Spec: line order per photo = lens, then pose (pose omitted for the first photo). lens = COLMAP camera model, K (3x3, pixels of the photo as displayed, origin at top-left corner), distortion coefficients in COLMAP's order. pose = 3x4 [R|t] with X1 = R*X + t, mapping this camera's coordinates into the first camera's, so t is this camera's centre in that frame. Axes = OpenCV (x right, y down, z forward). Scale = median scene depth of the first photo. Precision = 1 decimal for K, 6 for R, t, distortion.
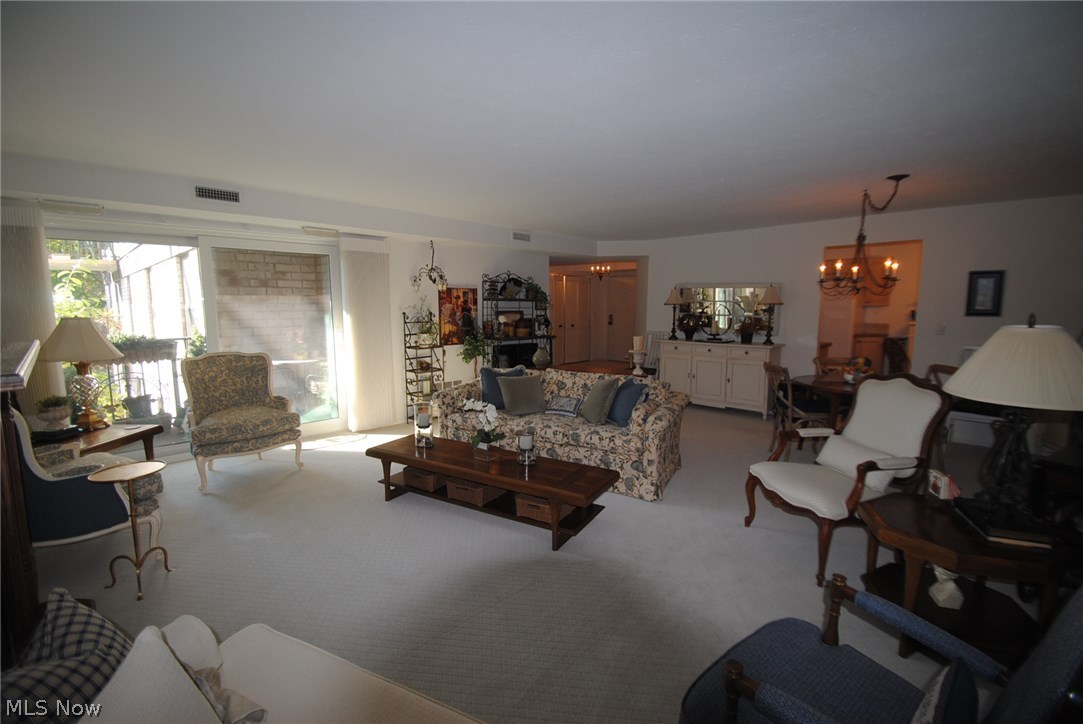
lens RADIAL K [[493.5, 0, 541.5], [0, 493.5, 362.0], [0, 0, 1]] dist [-0.001072, -0.000225]
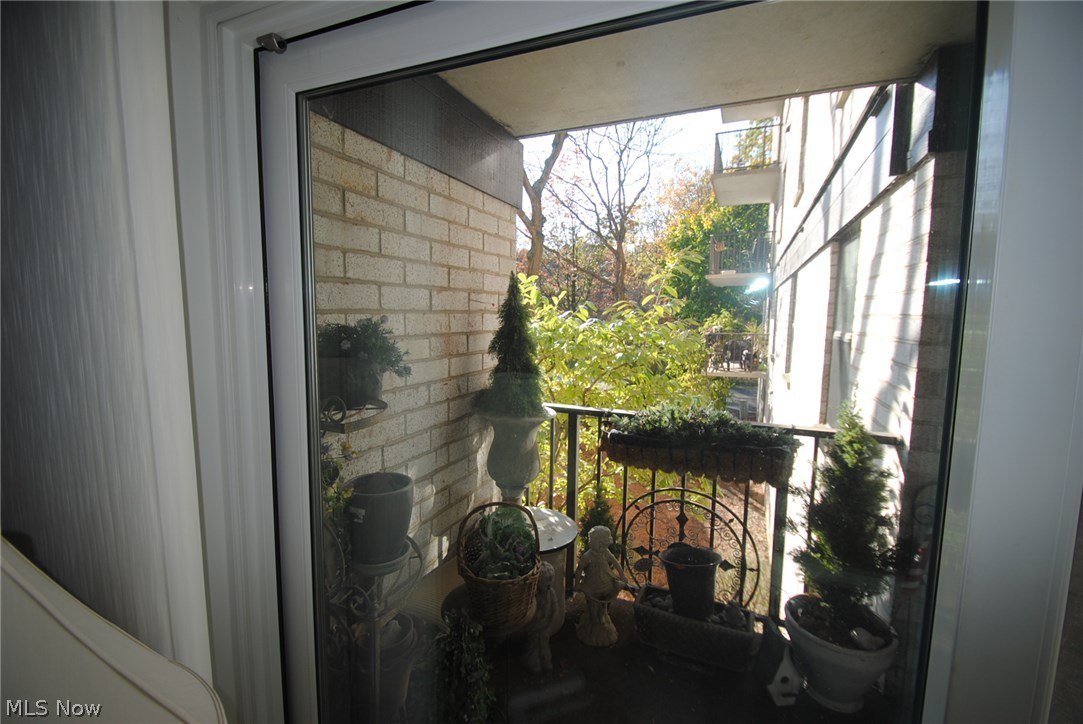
lens RADIAL K [[493.5, 0, 541.5], [0, 493.5, 362.0], [0, 0, 1]] dist [-0.001072, -0.000225]
pose [[0.401536, 0.109363, -0.909290, -0.474702], [-0.146537, 0.987725, 0.054087, -0.092385], [0.904044, 0.111527, 0.412633, 0.651075]]
